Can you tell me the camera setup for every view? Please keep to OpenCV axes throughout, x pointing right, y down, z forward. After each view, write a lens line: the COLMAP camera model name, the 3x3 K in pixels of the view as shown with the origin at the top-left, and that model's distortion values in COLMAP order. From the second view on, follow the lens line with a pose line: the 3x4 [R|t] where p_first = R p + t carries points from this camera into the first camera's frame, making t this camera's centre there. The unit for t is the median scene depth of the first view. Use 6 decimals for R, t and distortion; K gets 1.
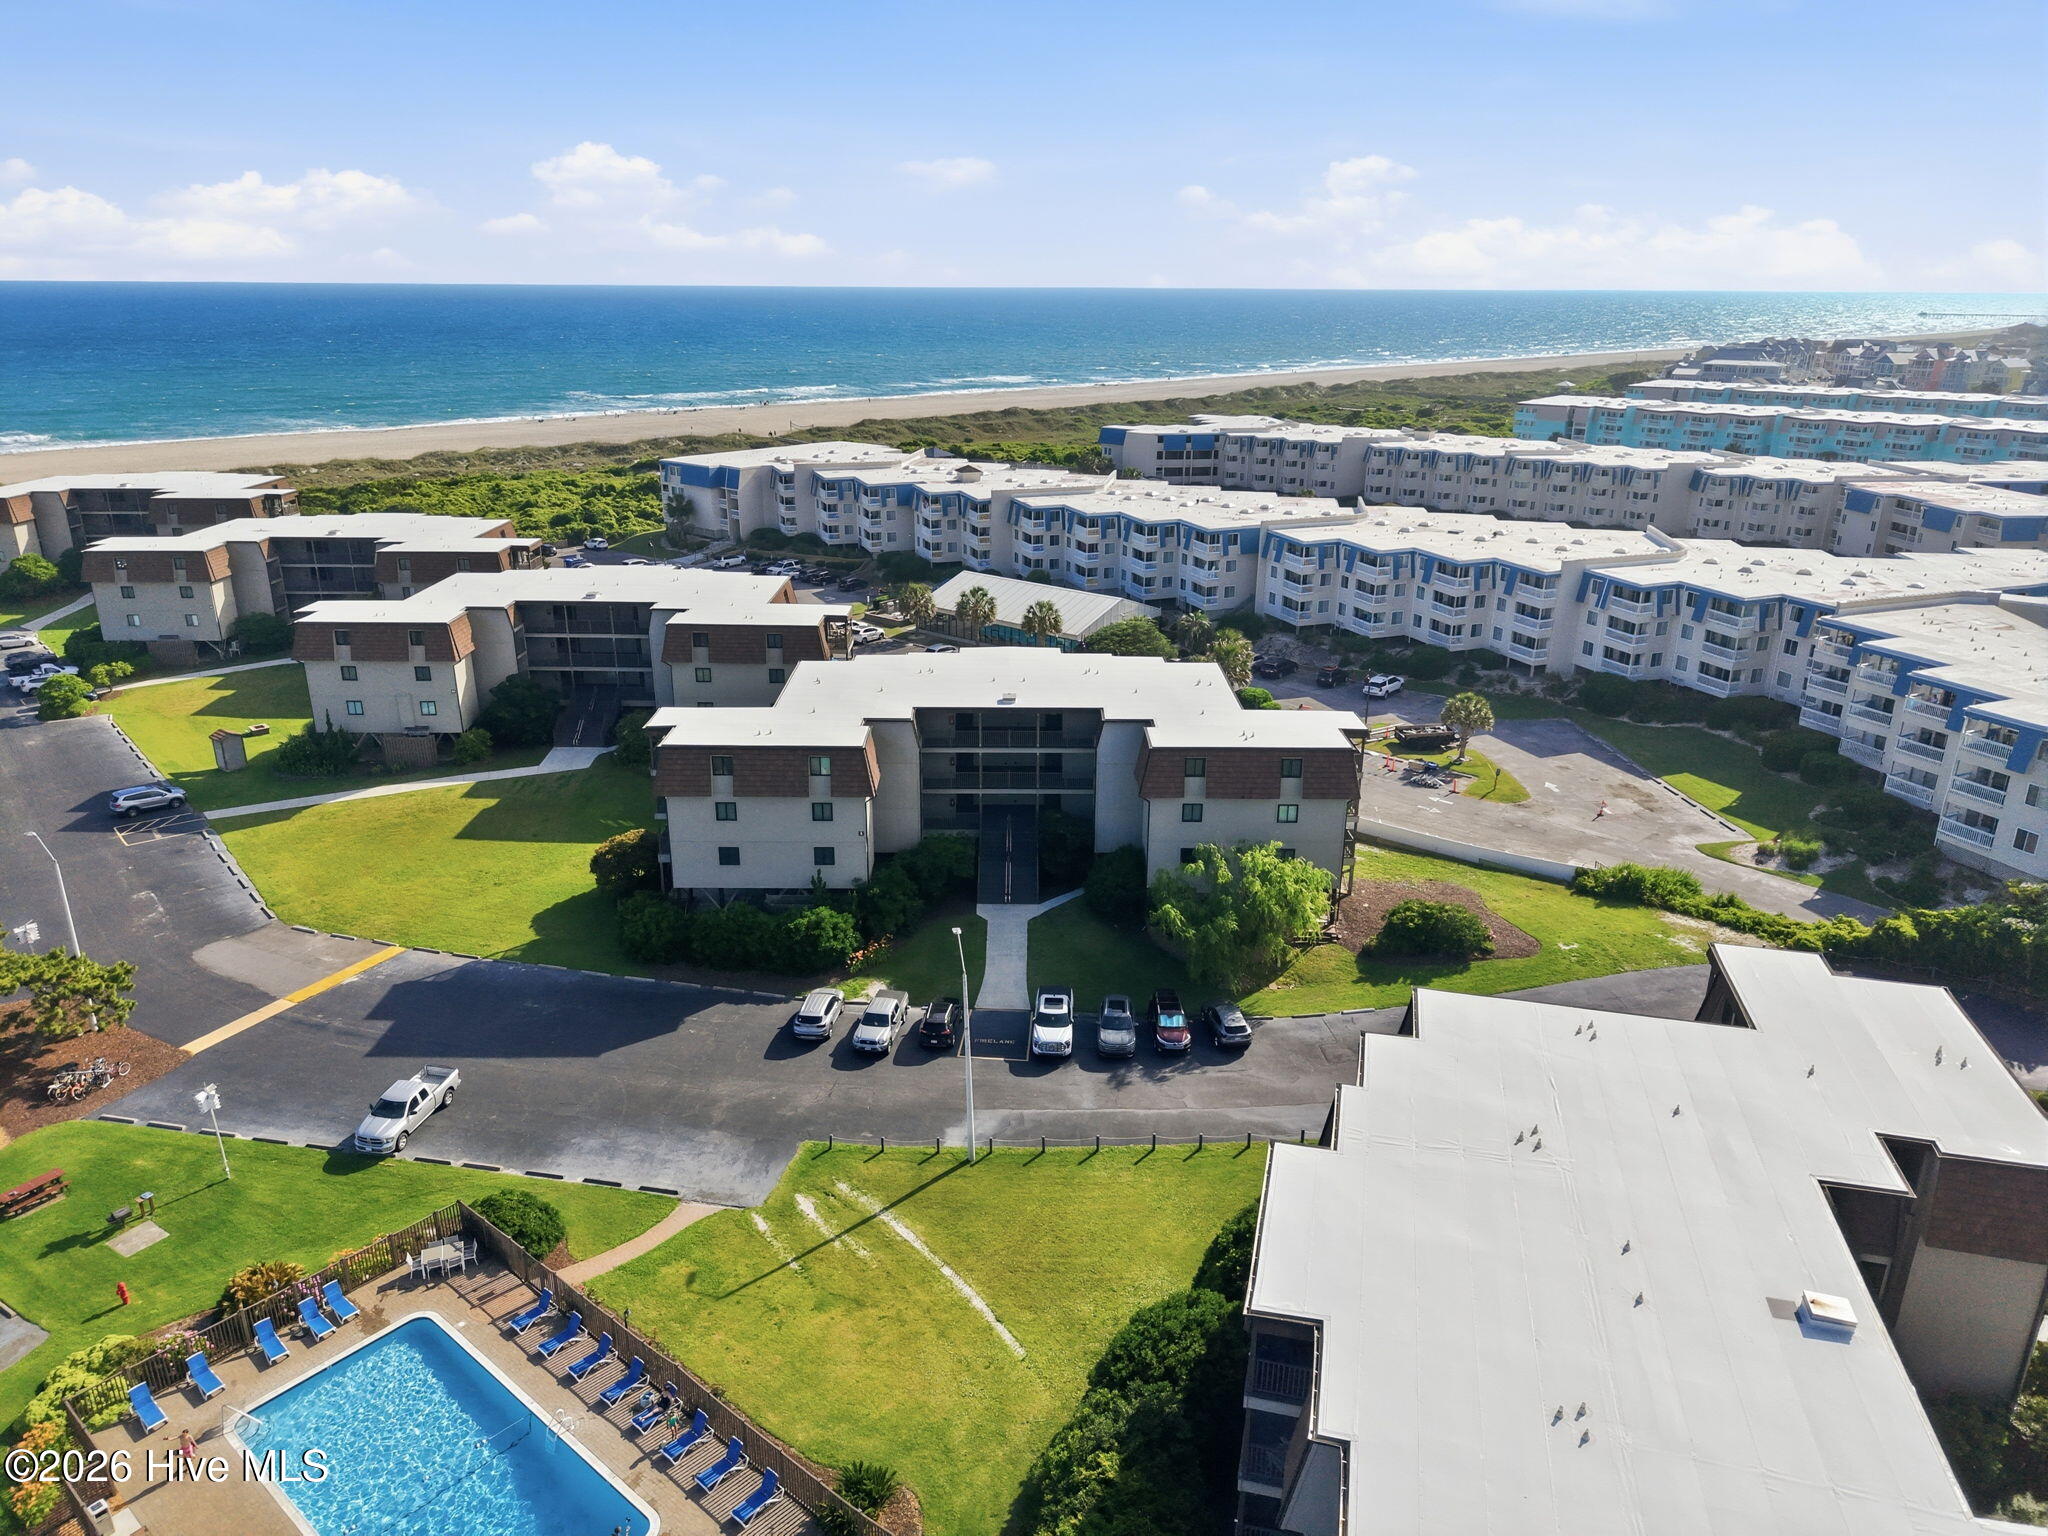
lens RADIAL K [[1359.2, 0, 1024.0], [0, 1359.2, 768.0], [0, 0, 1]] dist [0.092788, -0.135766]
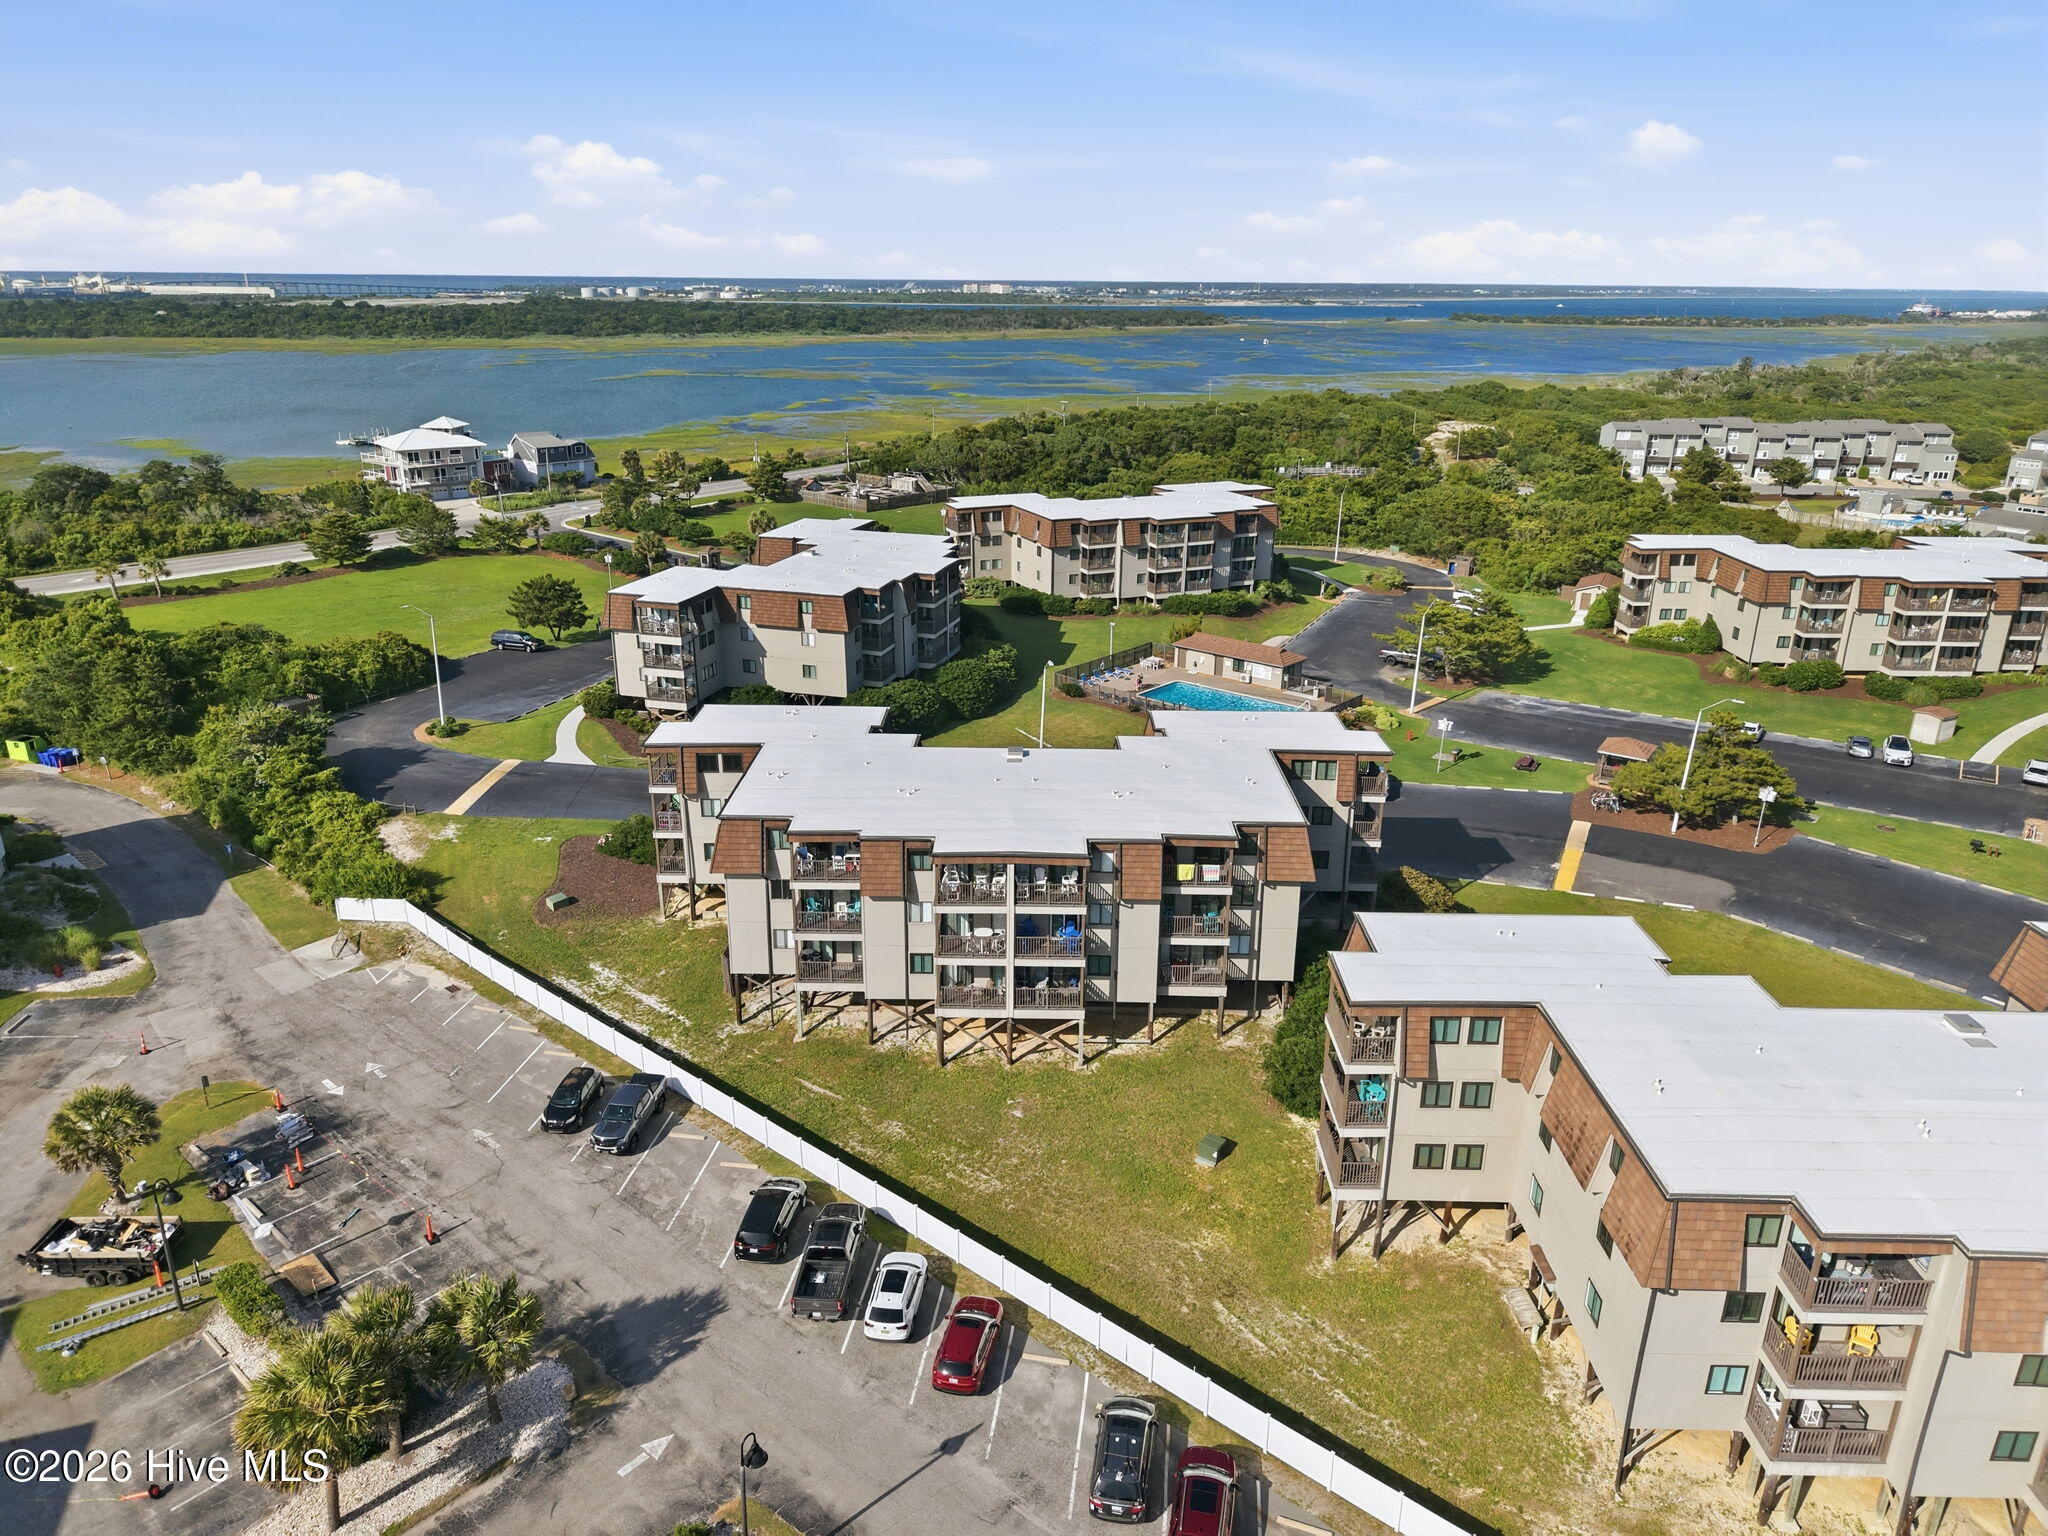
lens RADIAL K [[1359.2, 0, 1024.0], [0, 1359.2, 768.0], [0, 0, 1]] dist [0.092788, -0.135766]
pose [[-0.999720, -0.019503, 0.013385, -0.023646], [-0.006788, 0.778611, 0.627470, -0.487739], [-0.022659, 0.627203, -0.778526, 1.376540]]
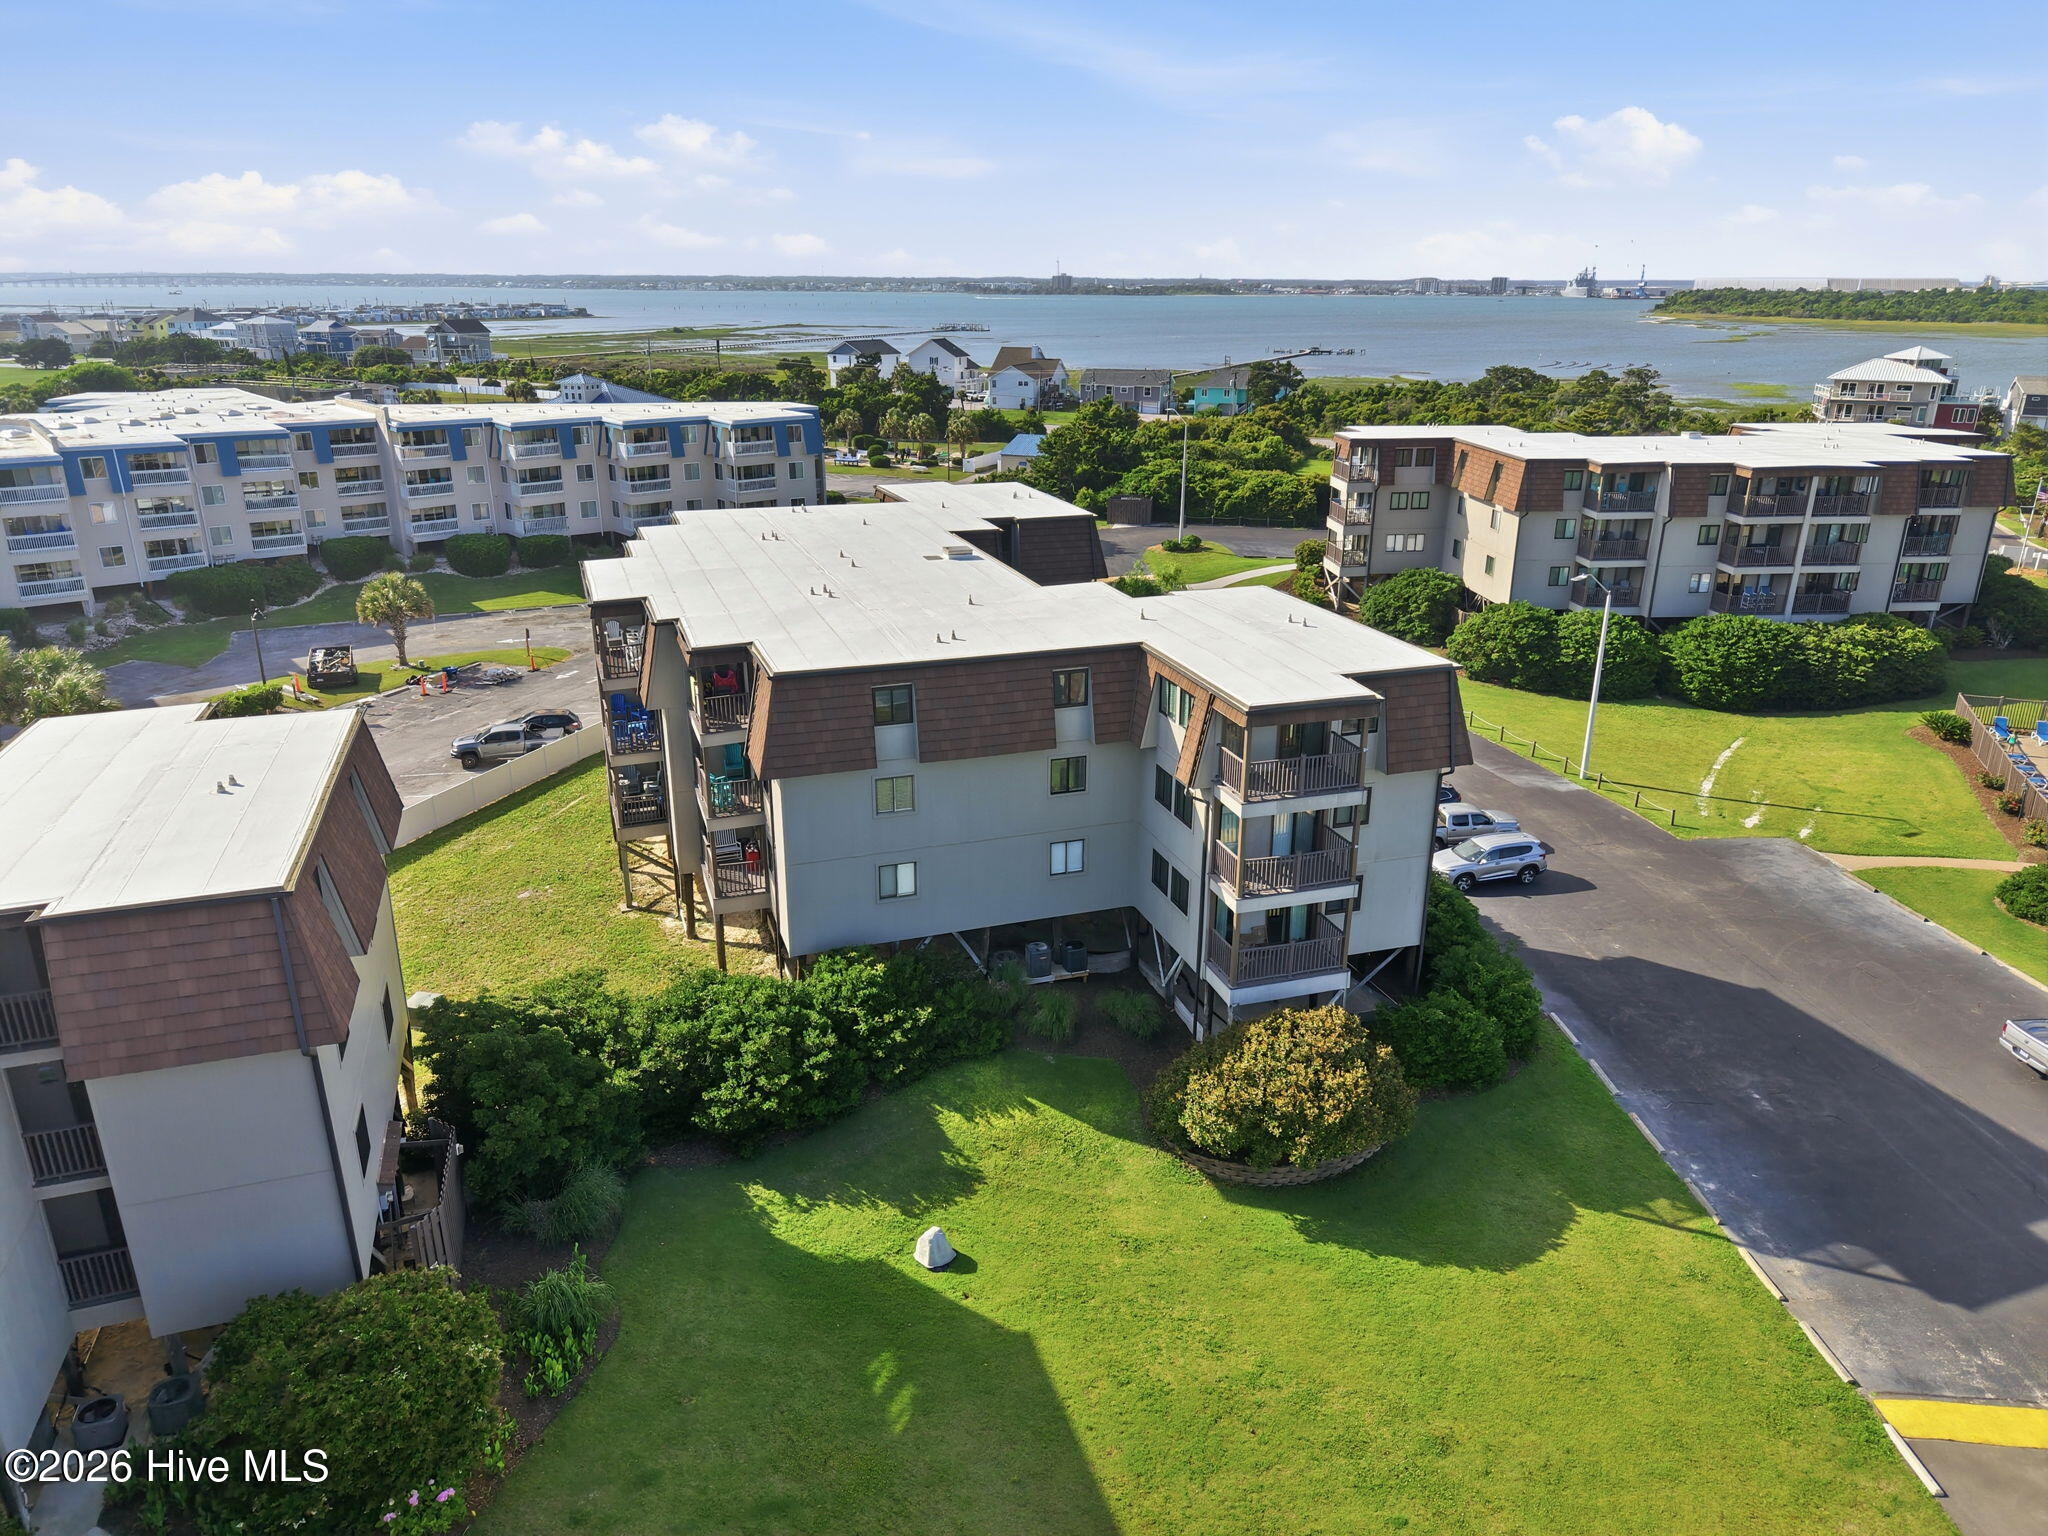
lens RADIAL K [[1362.6, 0, 1021.2], [0, 1362.6, 775.7], [0, 0, 1]] dist [0.032412, -0.036655]
pose [[-0.317005, -0.328384, 0.889759, -0.489178], [0.310345, 0.850582, 0.424495, -0.176198], [-0.896211, 0.410700, -0.167726, 0.904631]]
